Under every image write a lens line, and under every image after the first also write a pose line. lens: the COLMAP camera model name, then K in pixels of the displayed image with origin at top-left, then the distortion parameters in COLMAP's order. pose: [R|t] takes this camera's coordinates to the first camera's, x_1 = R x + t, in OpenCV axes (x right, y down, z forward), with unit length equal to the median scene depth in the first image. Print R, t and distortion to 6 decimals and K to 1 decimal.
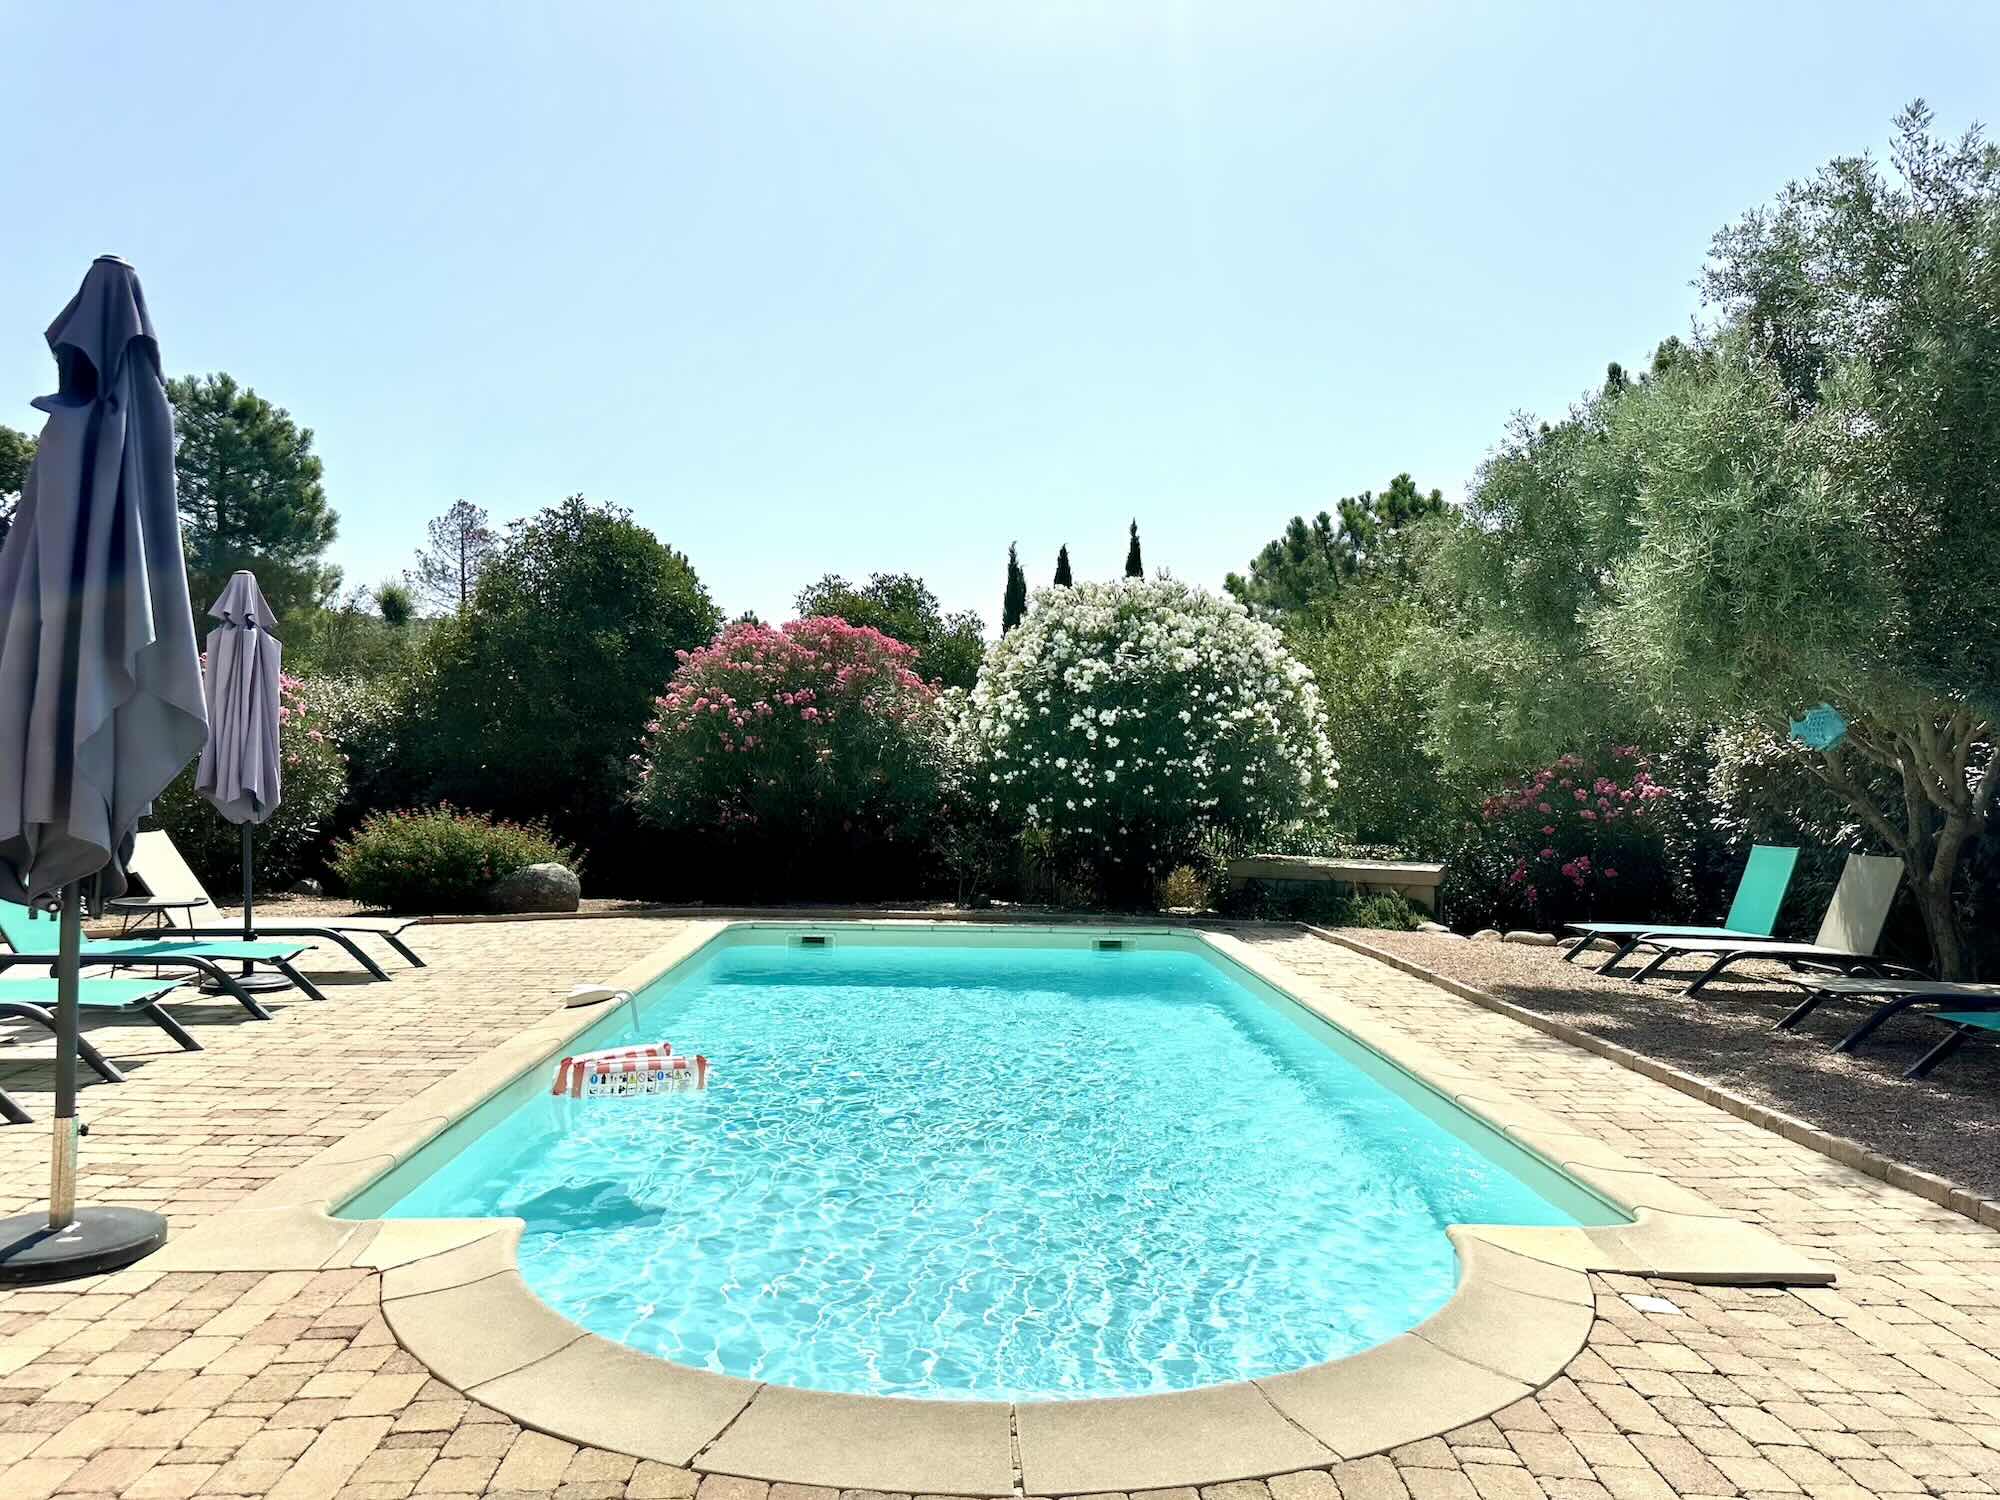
lens RADIAL K [[1375.1, 0, 1025.9], [0, 1375.1, 745.1], [0, 0, 1]] dist [0.142661, -0.176513]
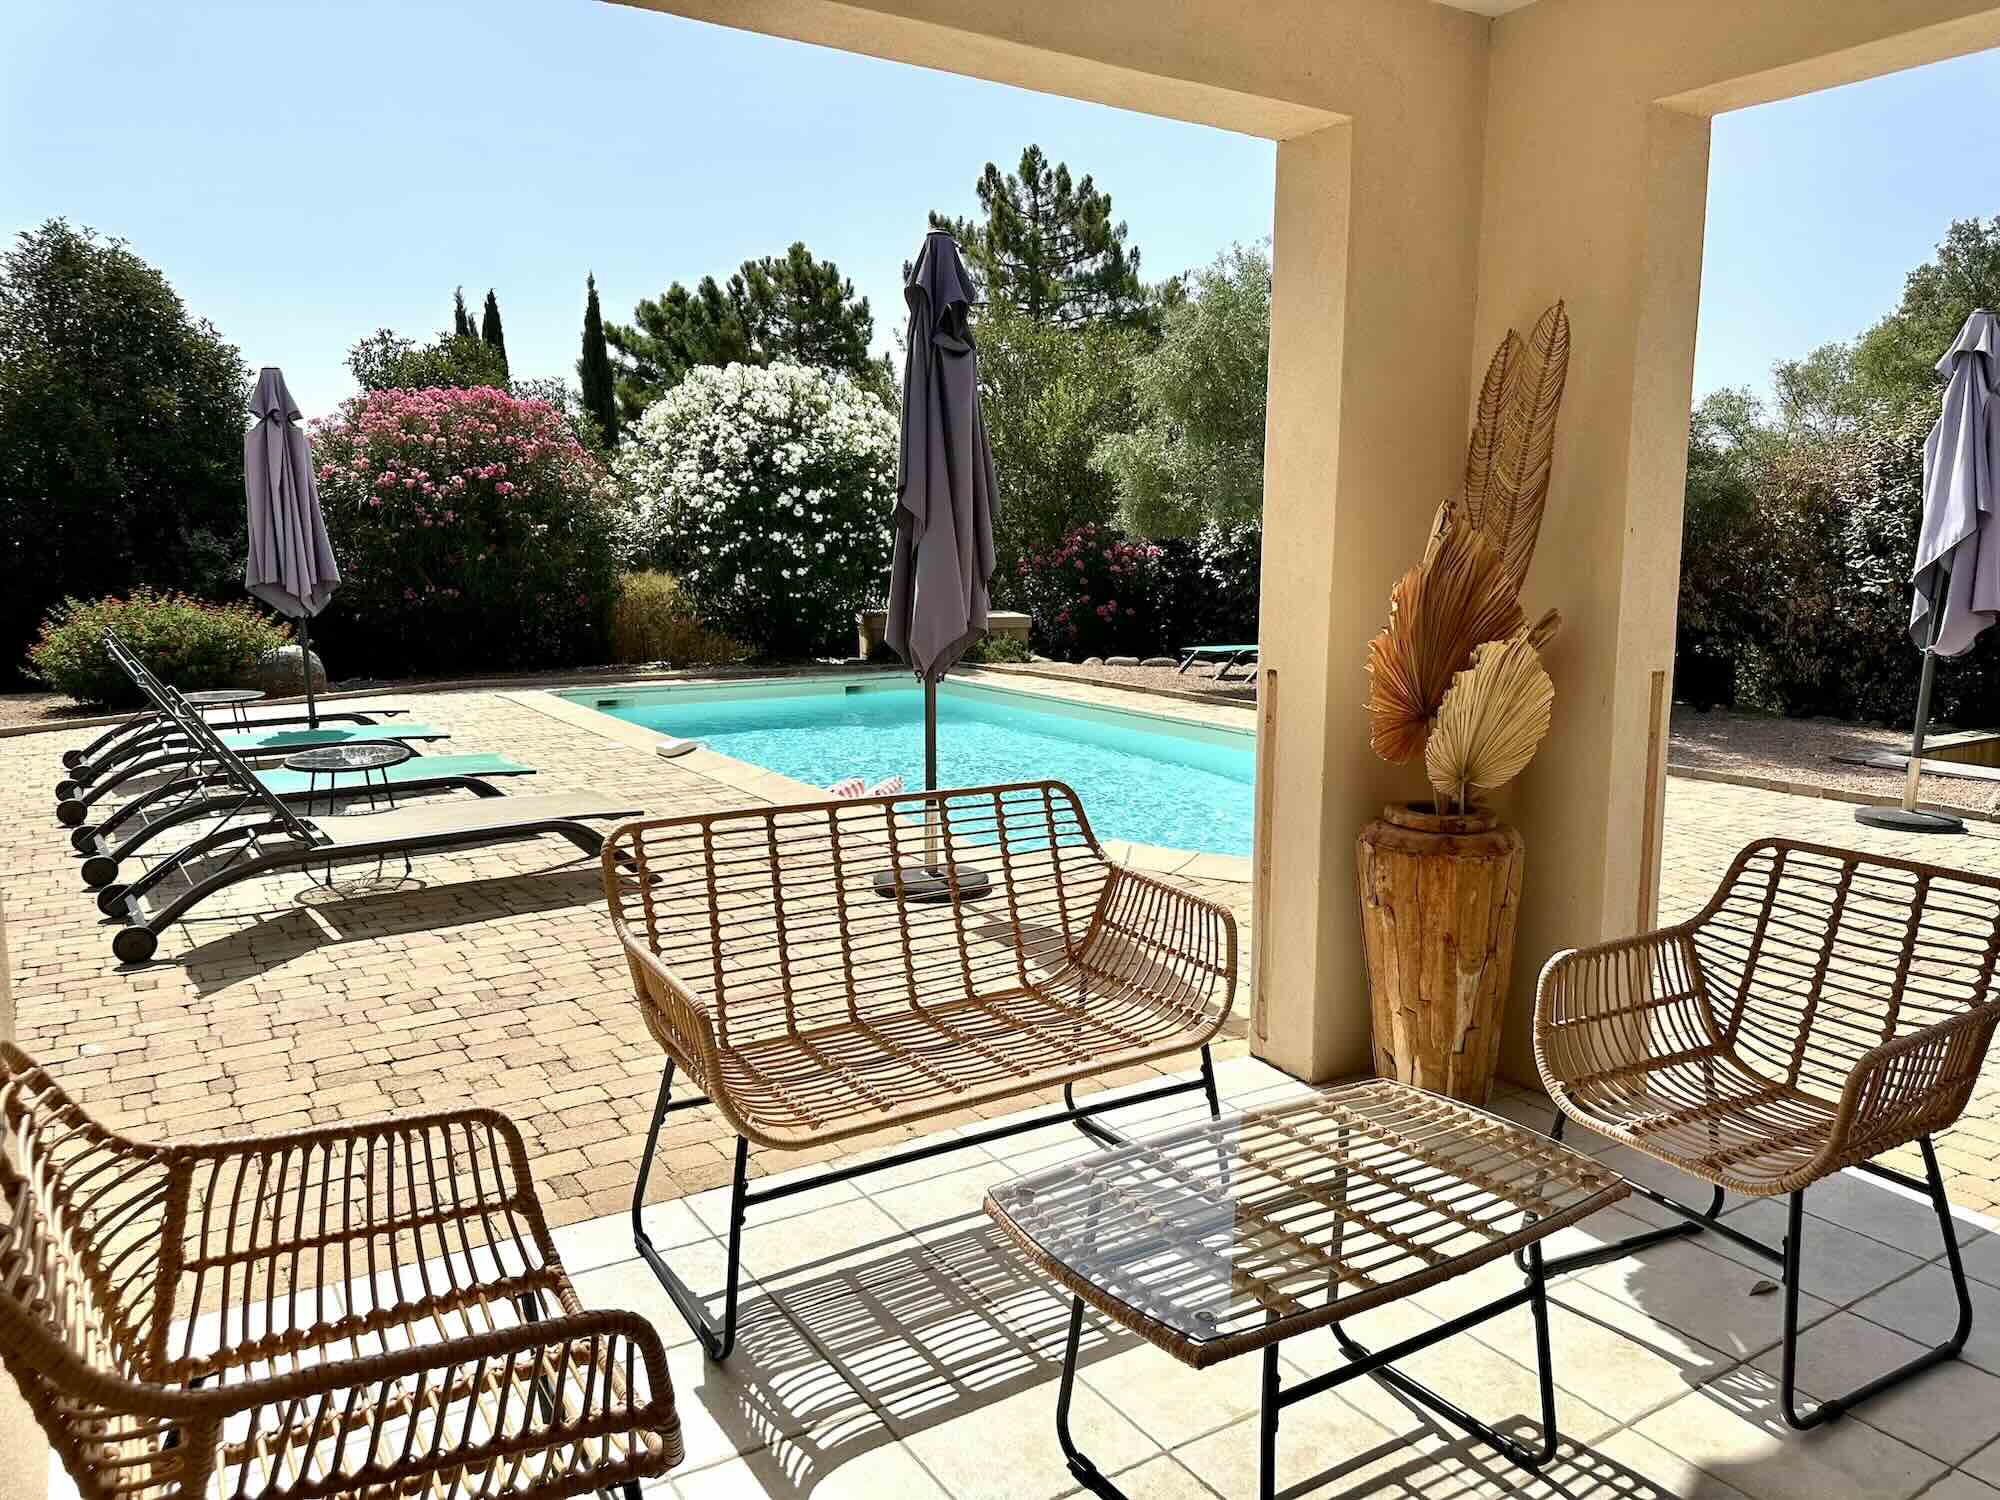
lens RADIAL K [[1411.2, 0, 996.9], [0, 1411.2, 732.8], [0, 0, 1]] dist [0.087688, -0.116853]
pose [[0.862639, -0.084141, 0.498773, -0.402289], [-0.001071, 0.985762, 0.168146, -0.023751], [-0.505819, -0.145584, 0.850266, -0.113438]]
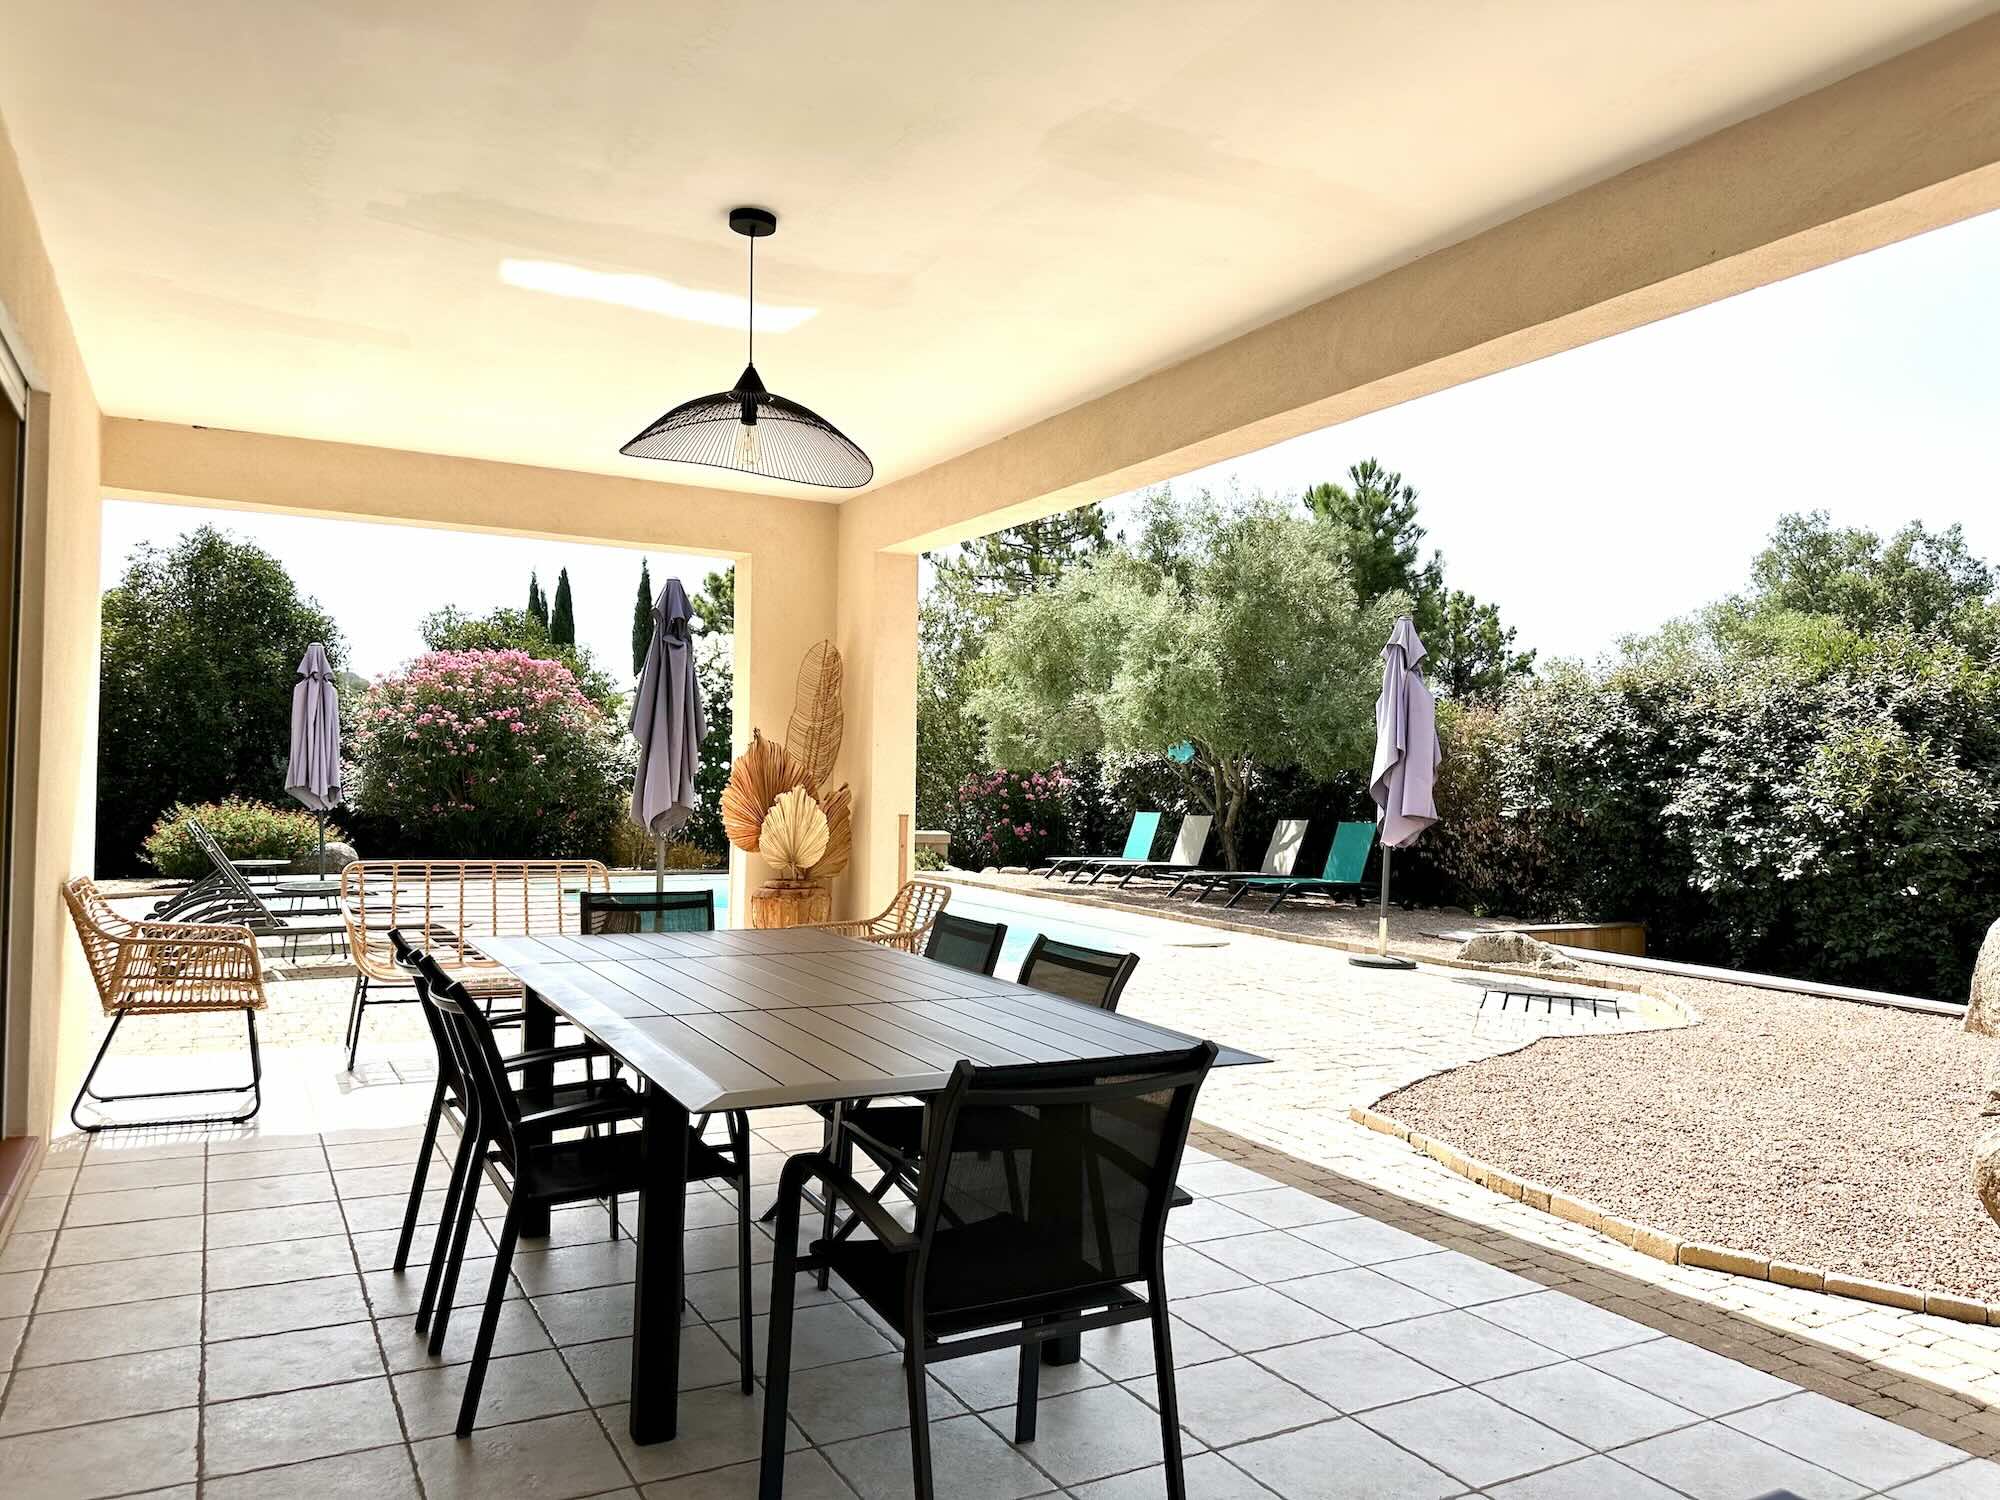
lens RADIAL K [[1393.5, 0, 1000.0], [0, 1393.5, 750.0], [0, 0, 1]] dist [0.147303, -0.231054]
pose [[0.895216, 0.005998, 0.445592, -0.363406], [-0.011395, 0.999891, 0.009434, -0.020028], [-0.445486, -0.013523, 0.895187, -0.439258]]
